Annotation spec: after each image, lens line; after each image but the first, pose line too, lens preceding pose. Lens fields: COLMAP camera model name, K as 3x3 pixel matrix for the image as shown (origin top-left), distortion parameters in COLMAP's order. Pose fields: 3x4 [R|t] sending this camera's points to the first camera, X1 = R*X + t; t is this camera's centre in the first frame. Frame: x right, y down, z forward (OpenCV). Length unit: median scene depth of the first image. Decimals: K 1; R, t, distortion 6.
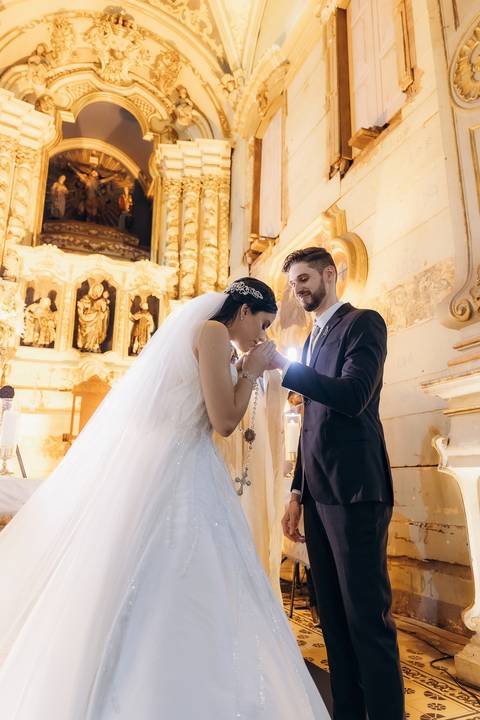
lens RADIAL K [[517.4, 0, 245.0], [0, 517.4, 347.1], [0, 0, 1]] dist [0.068421, -0.053993]
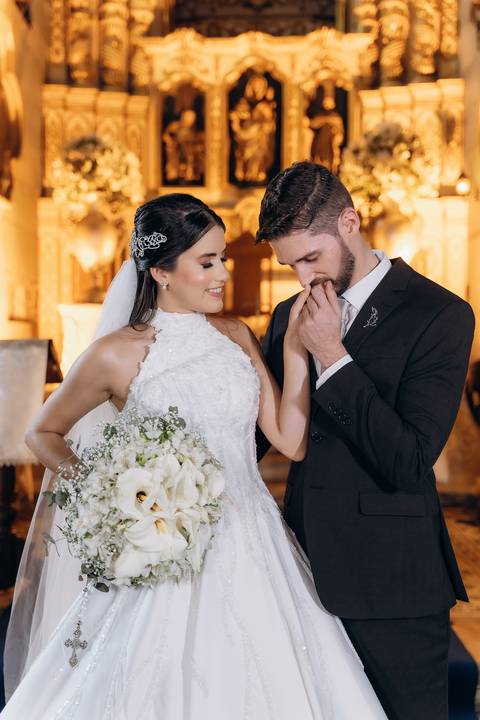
lens RADIAL K [[961.4, 0, 244.0], [0, 961.4, 361.3], [0, 0, 1]] dist [0.264915, -0.611245]
pose [[0.922166, 0.006893, -0.386733, 0.185839], [0.098983, 0.962342, 0.253179, -0.088260], [0.373915, -0.271753, 0.886757, -0.216851]]
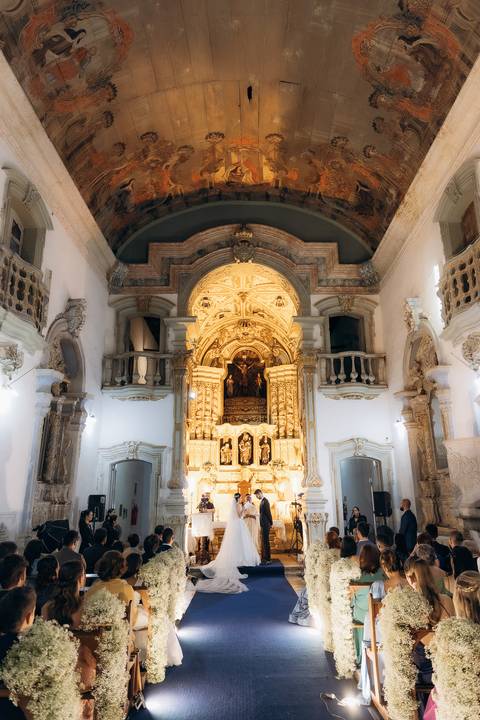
lens RADIAL K [[492.8, 0, 240.0], [0, 492.8, 360.0], [0, 0, 1]] dist [0.063616, -0.049832]
pose [[0.925593, -0.112929, -0.361281, 0.556155], [0.104078, 0.993598, -0.043933, -0.361519], [0.363930, 0.003063, 0.931421, -1.148711]]
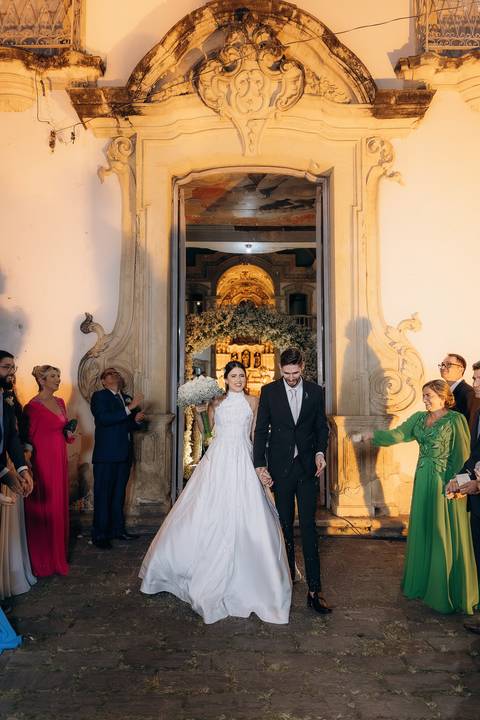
lens RADIAL K [[517.4, 0, 245.0], [0, 517.4, 347.1], [0, 0, 1]] dist [0.068421, -0.053993]
pose [[0.928451, -0.035834, -0.369722, 1.218873], [0.096470, 0.984445, 0.146842, -0.743771], [0.358709, -0.172002, 0.917466, -2.754143]]
